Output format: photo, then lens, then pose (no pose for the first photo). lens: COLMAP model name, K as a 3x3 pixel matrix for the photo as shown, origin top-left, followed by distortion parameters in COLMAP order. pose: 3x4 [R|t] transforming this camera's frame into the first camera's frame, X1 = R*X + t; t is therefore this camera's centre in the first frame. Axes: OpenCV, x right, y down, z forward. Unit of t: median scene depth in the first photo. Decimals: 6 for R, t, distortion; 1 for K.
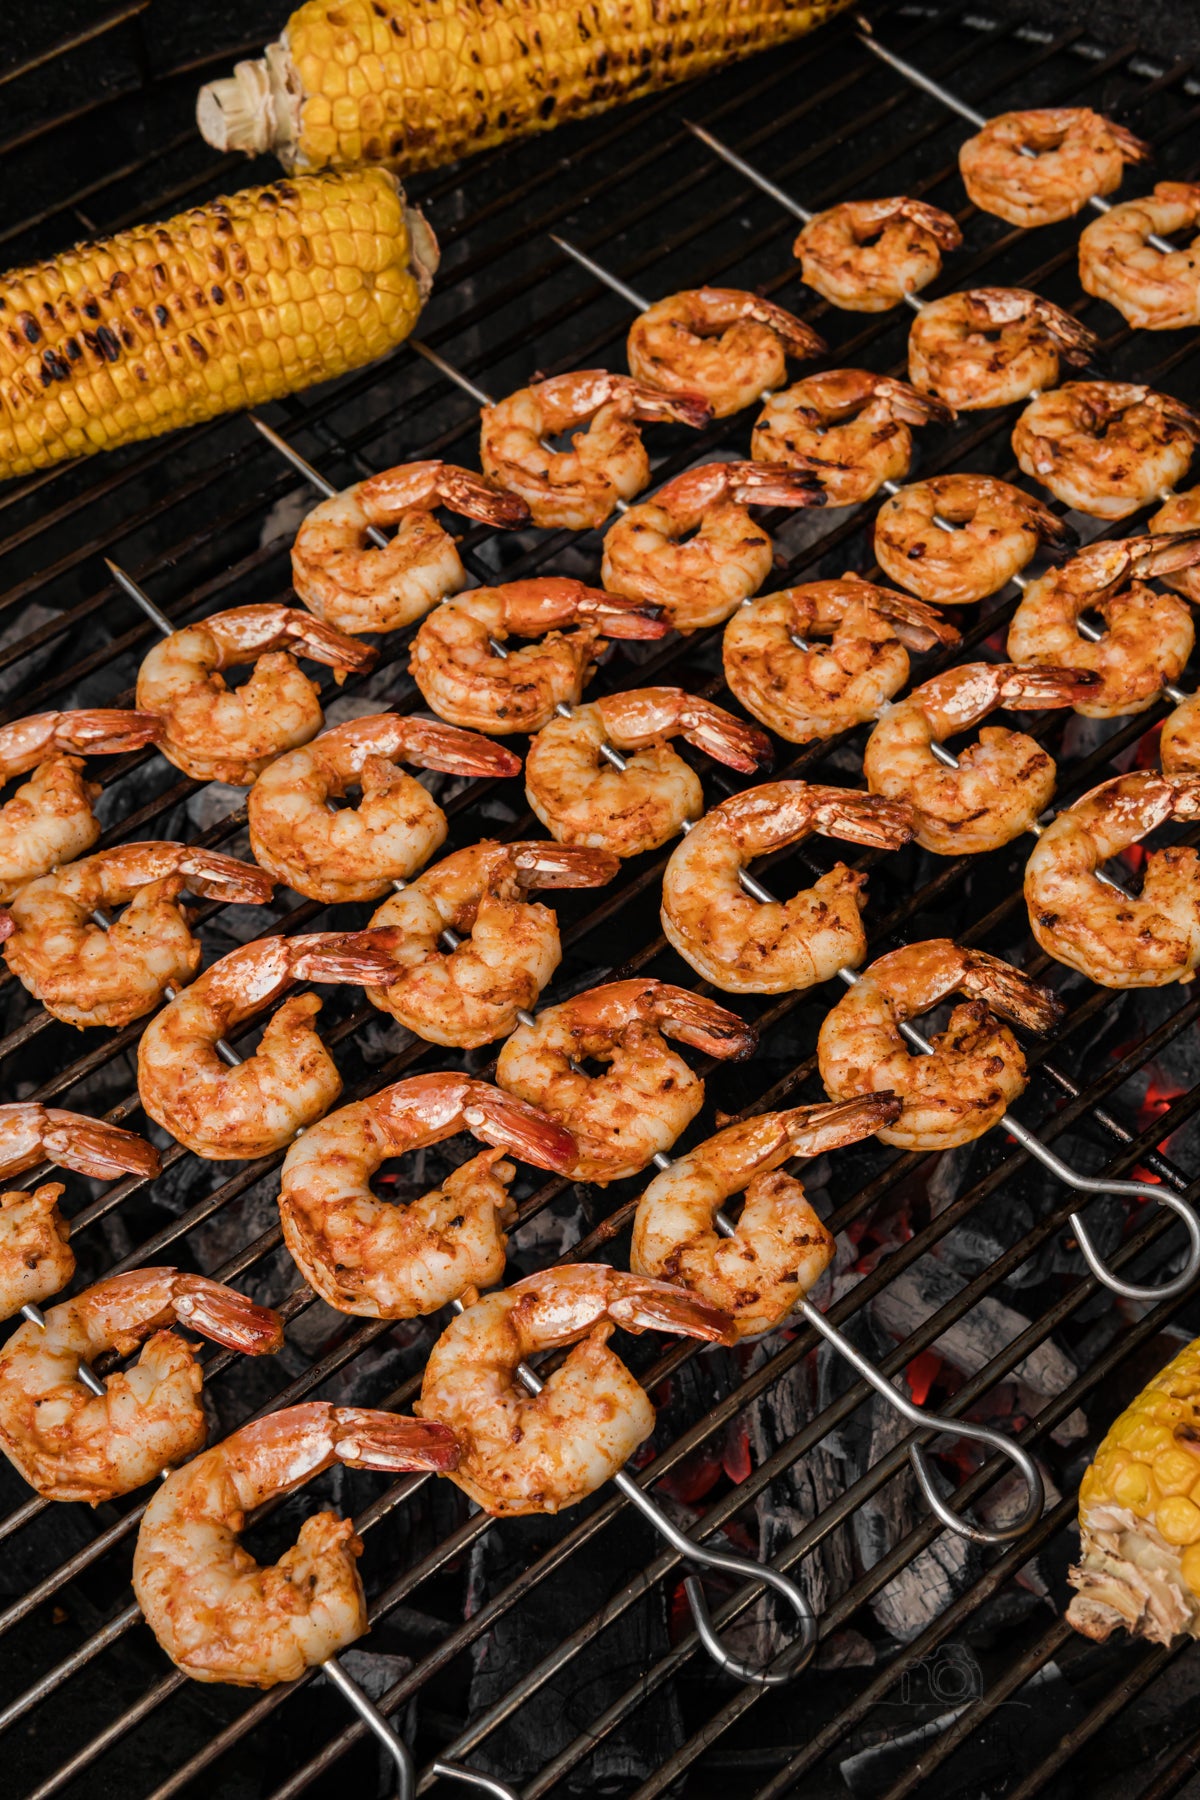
lens RADIAL K [[7309.4, 0, 598.6], [0, 7309.4, 899.8], [0, 0, 1]] dist [0.054513, 0.000000]
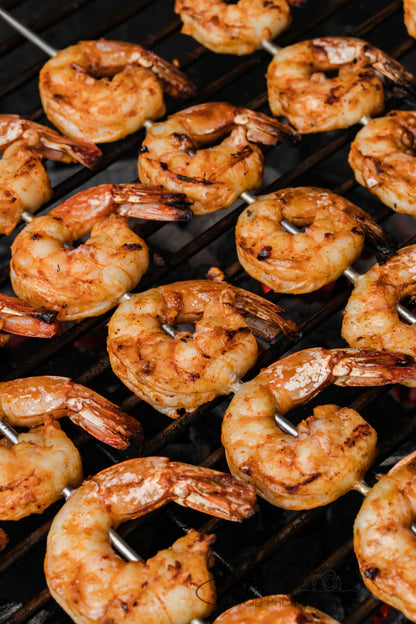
lens RADIAL K [[2533.9, 0, 208.6], [0, 2533.9, 312.1], [0, 0, 1]] dist [0.054513, 0.000000]
pose [[0.999606, -0.004573, -0.027708, 0.045861], [0.005544, 0.999370, 0.035063, -0.052893], [0.027531, -0.035203, 0.999001, 0.575073]]
